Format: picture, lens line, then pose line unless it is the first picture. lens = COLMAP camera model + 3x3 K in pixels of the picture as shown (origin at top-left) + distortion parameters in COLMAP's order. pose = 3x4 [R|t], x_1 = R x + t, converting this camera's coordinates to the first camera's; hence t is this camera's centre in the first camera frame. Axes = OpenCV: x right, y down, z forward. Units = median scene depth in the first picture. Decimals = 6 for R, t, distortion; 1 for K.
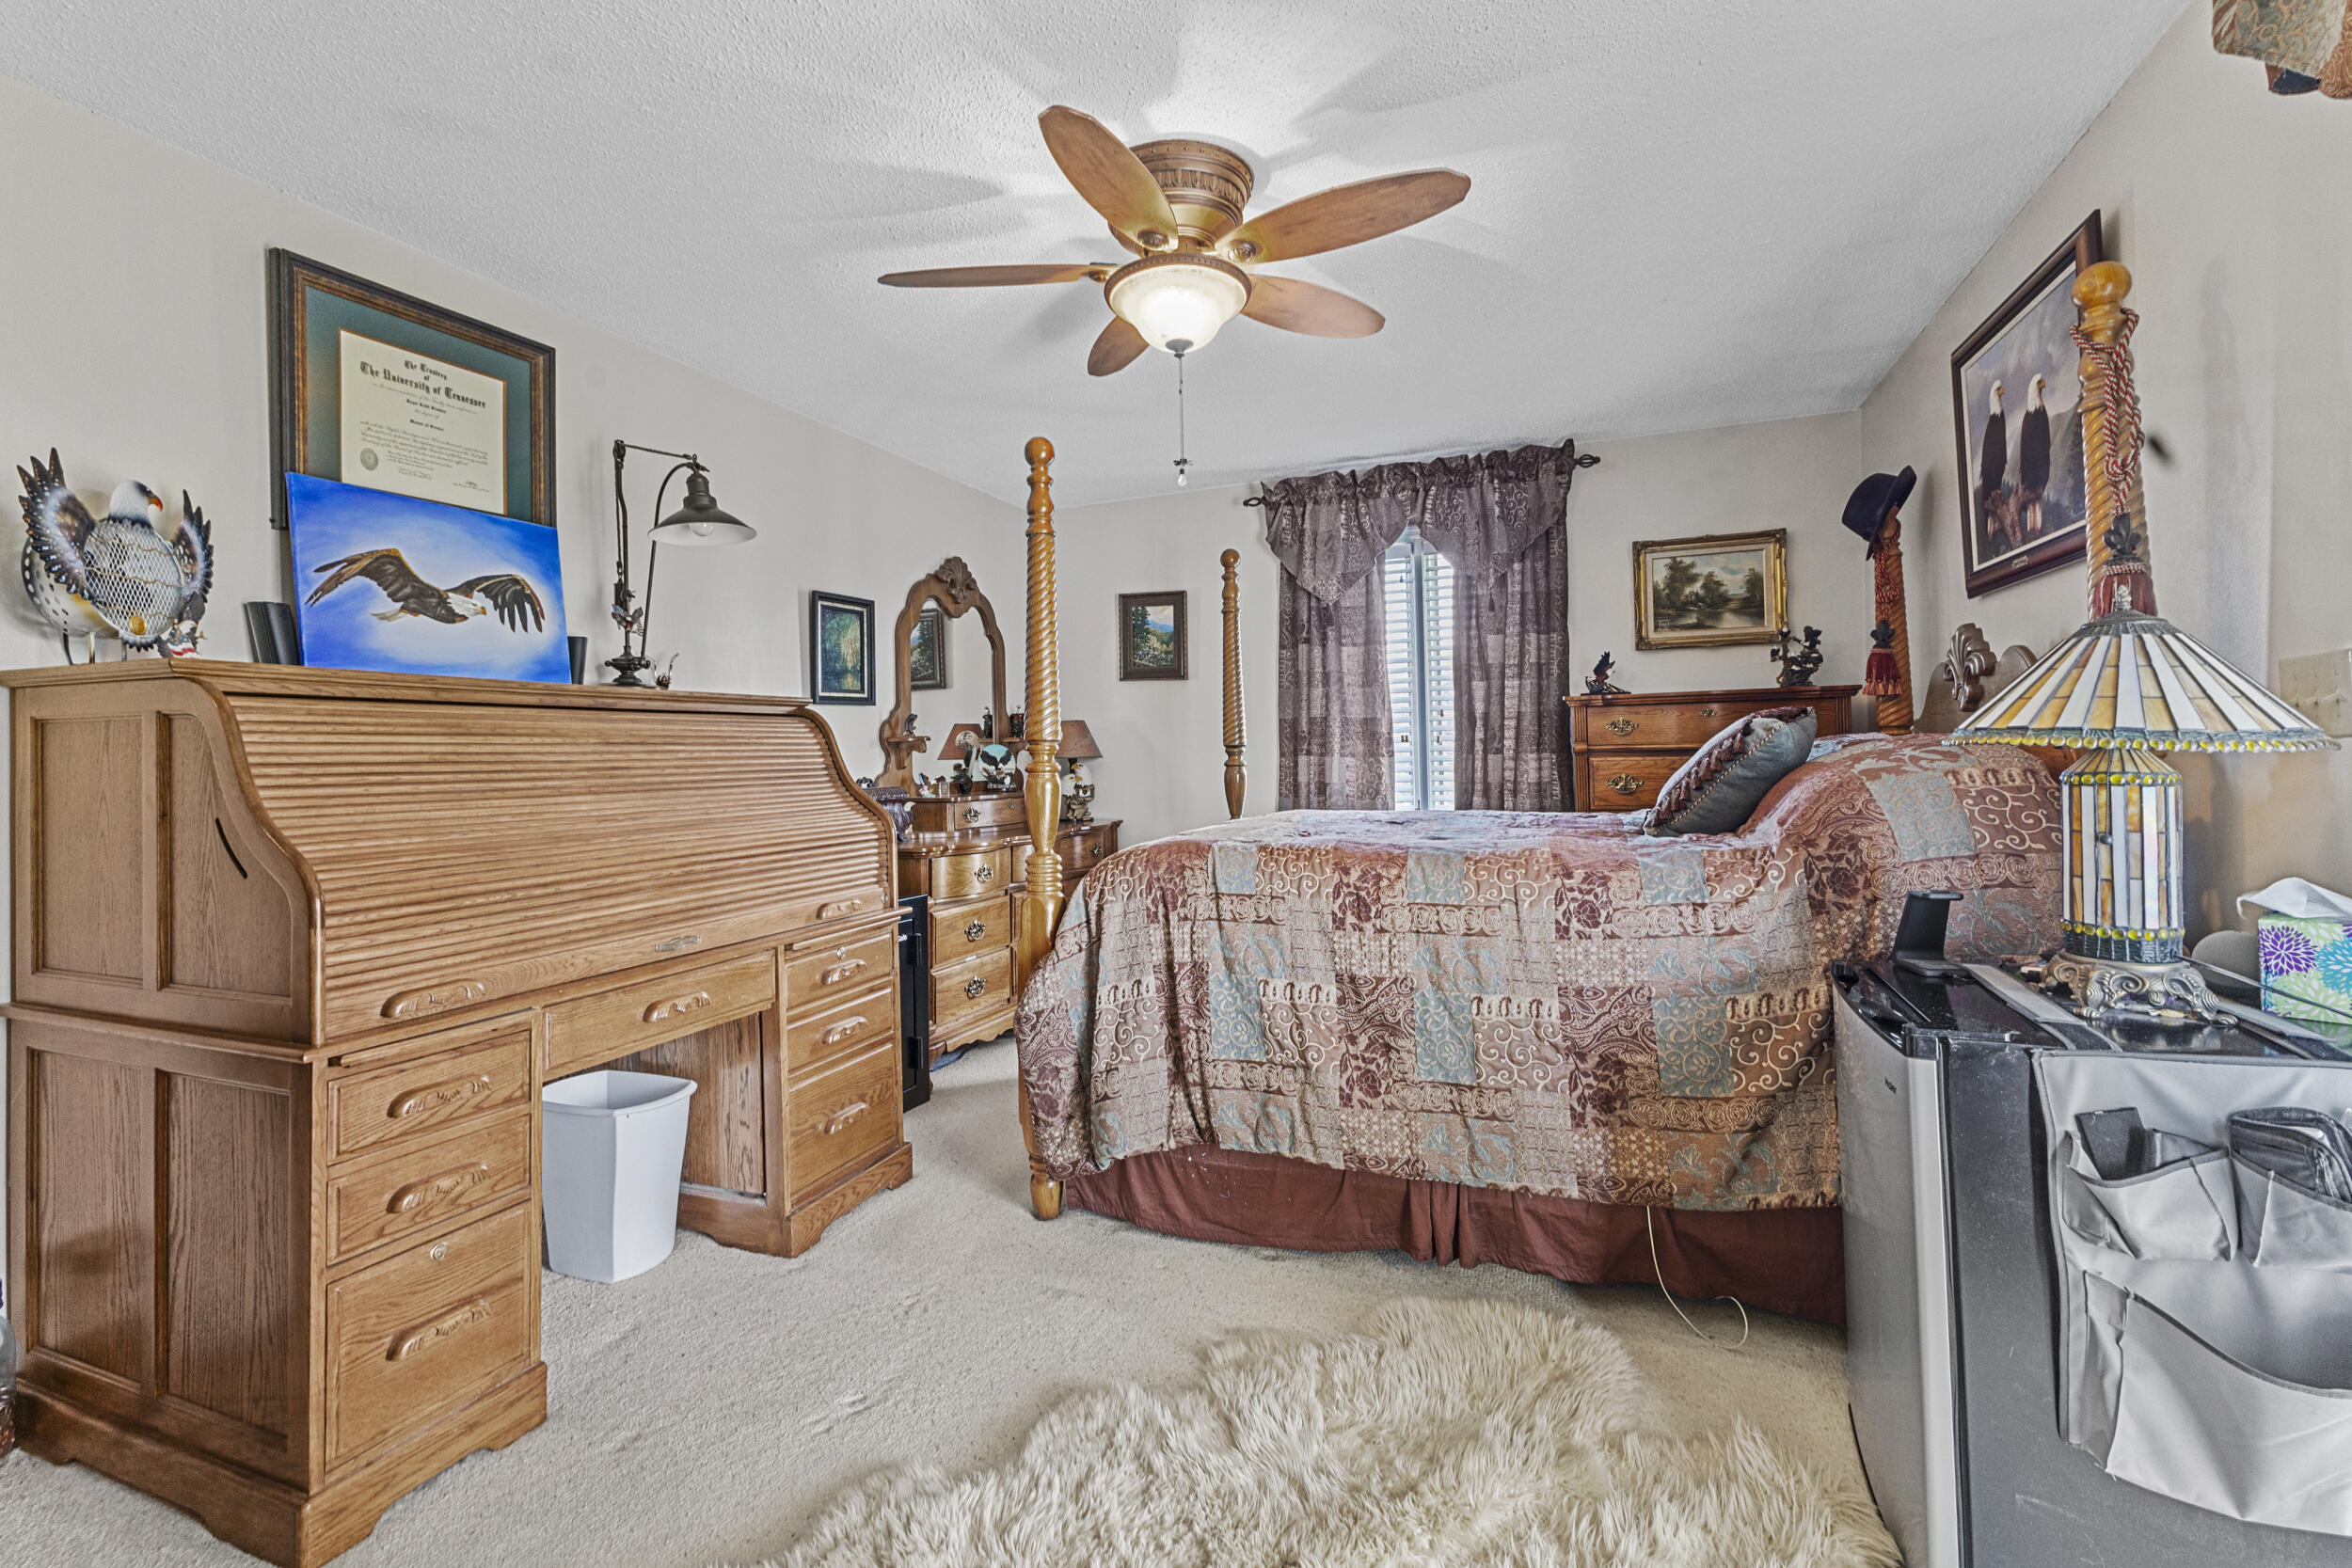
lens RADIAL K [[1000.0, 0, 1179.8], [0, 1000.0, 708.0], [0, 0, 1]] dist [0.000623, 0.000004]
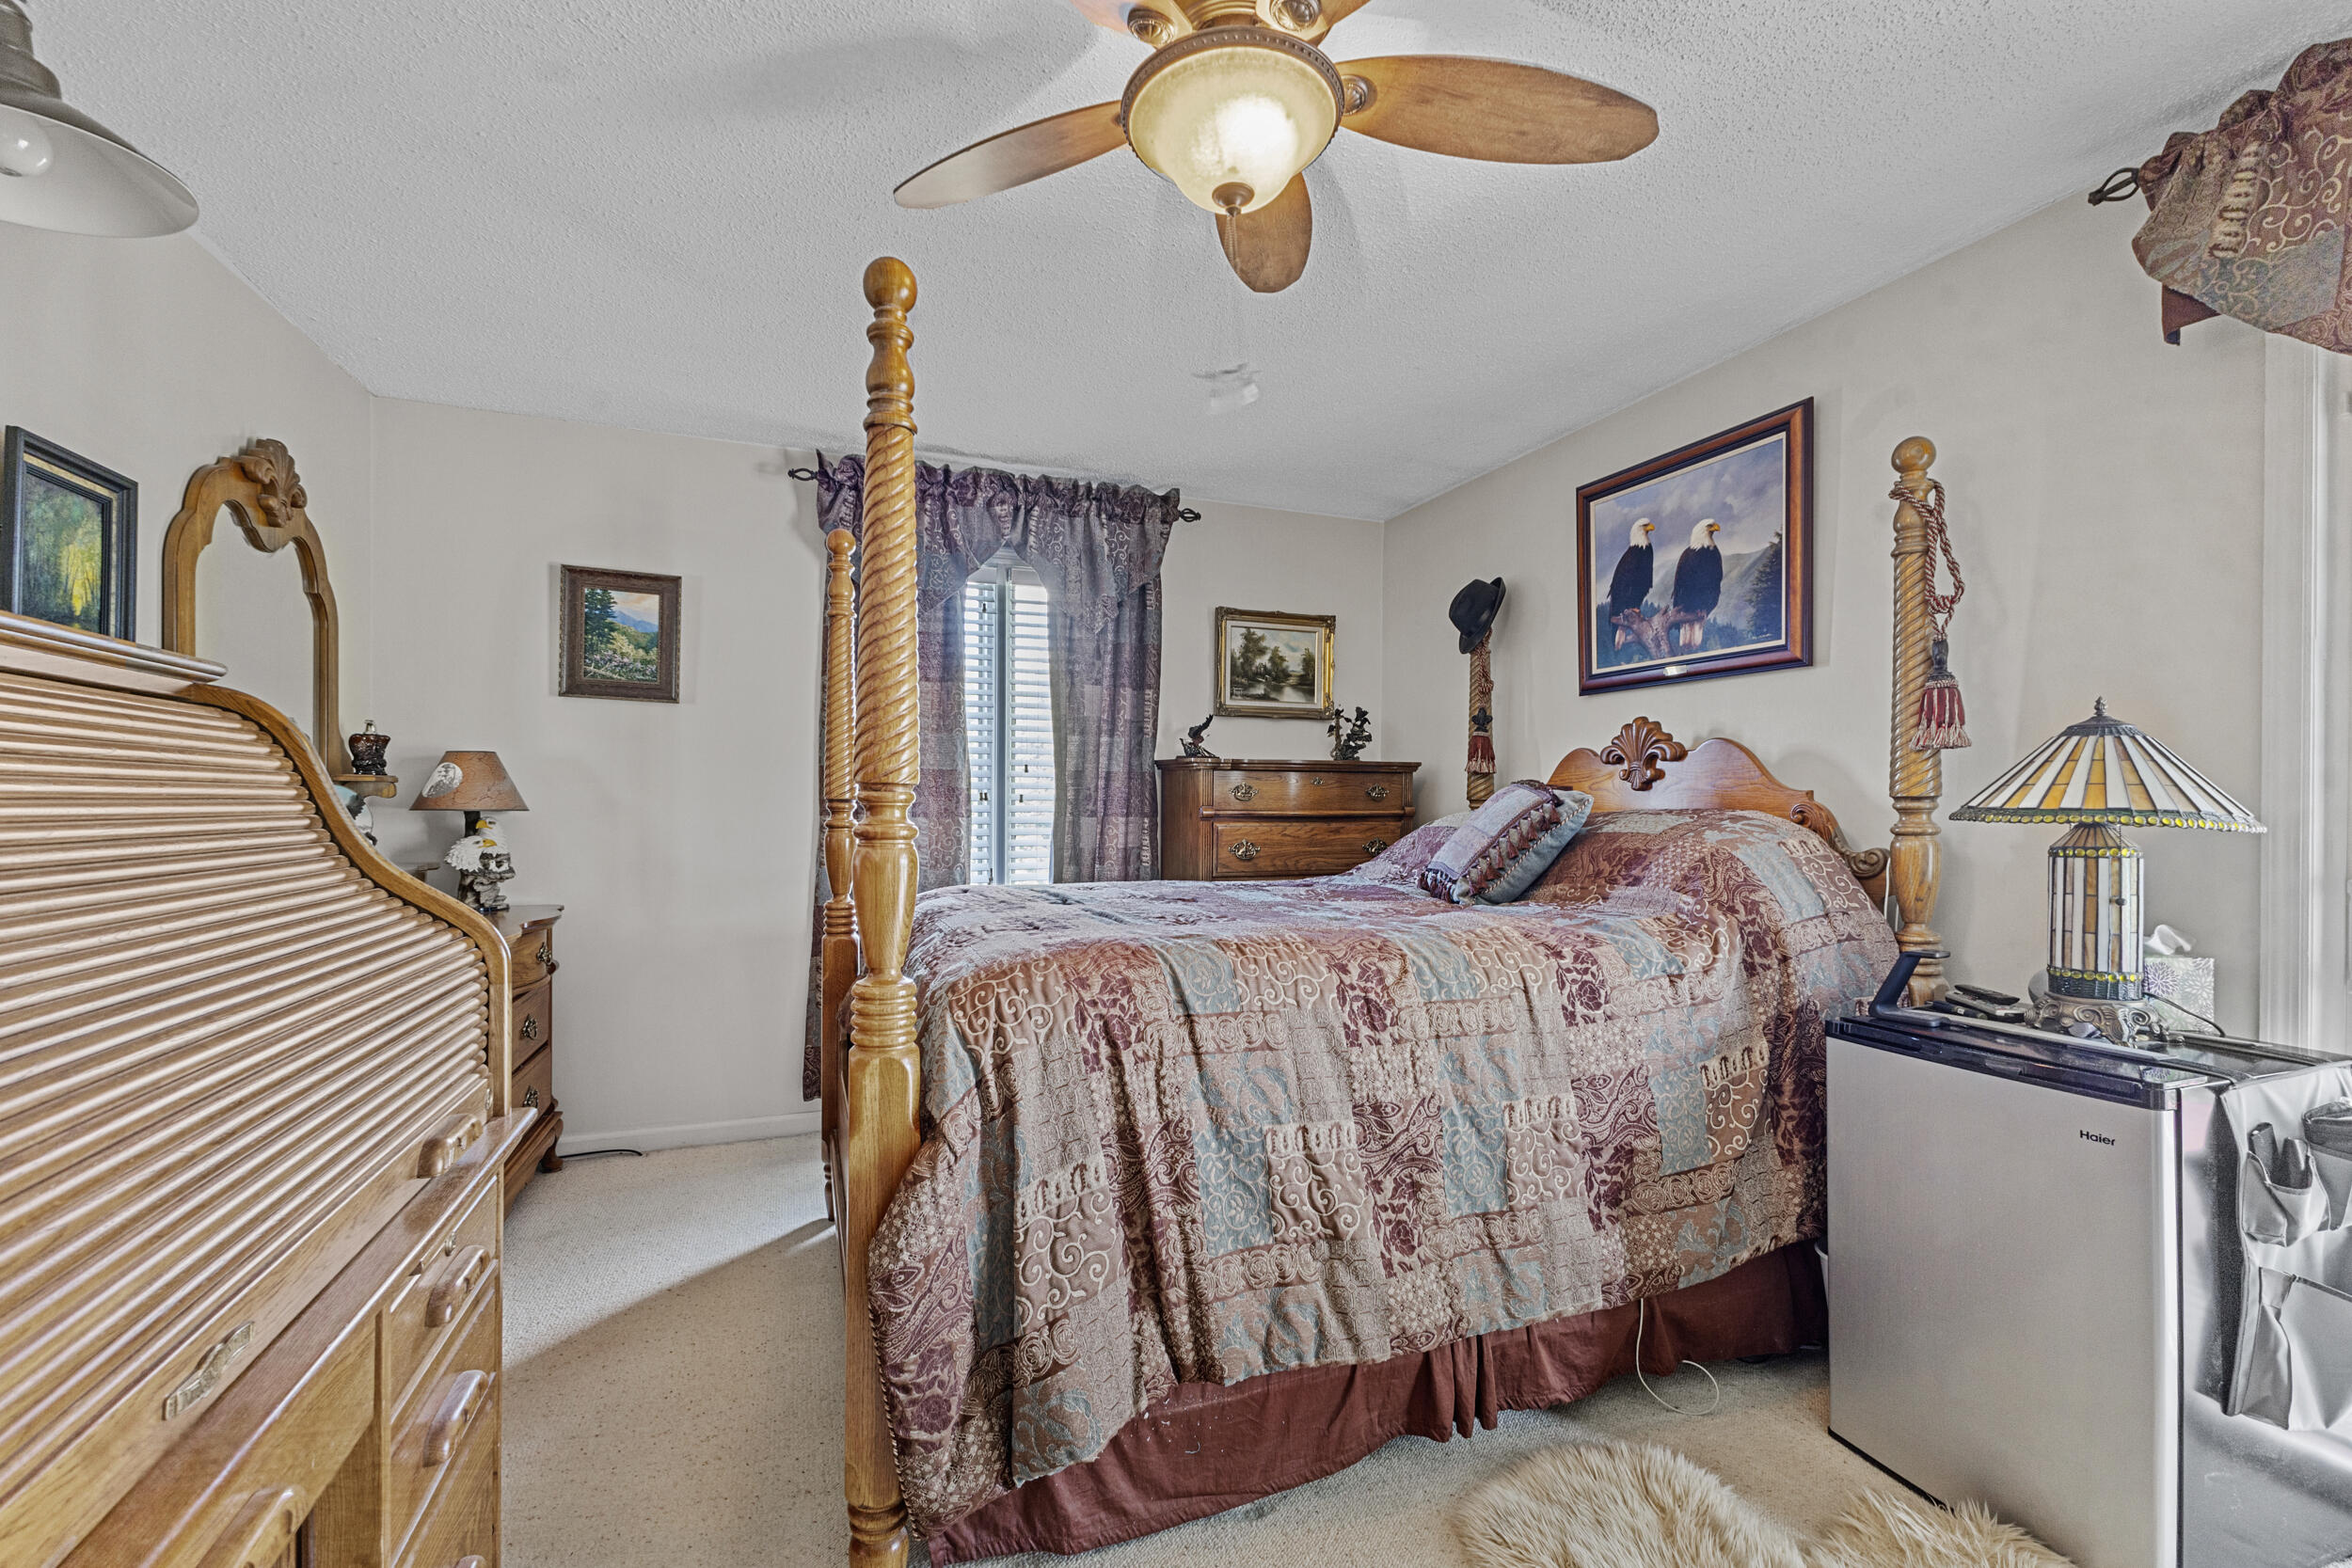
lens RADIAL K [[1015.1, 0, 1176.0], [0, 1015.1, 784.0], [0, 0, 1]] dist [0.007752, 0.000302]
pose [[0.741696, 0.038932, 0.669605, -0.451626], [-0.049725, 0.998758, -0.002992, 0.028267], [-0.668890, -0.031077, 0.742711, 0.494246]]
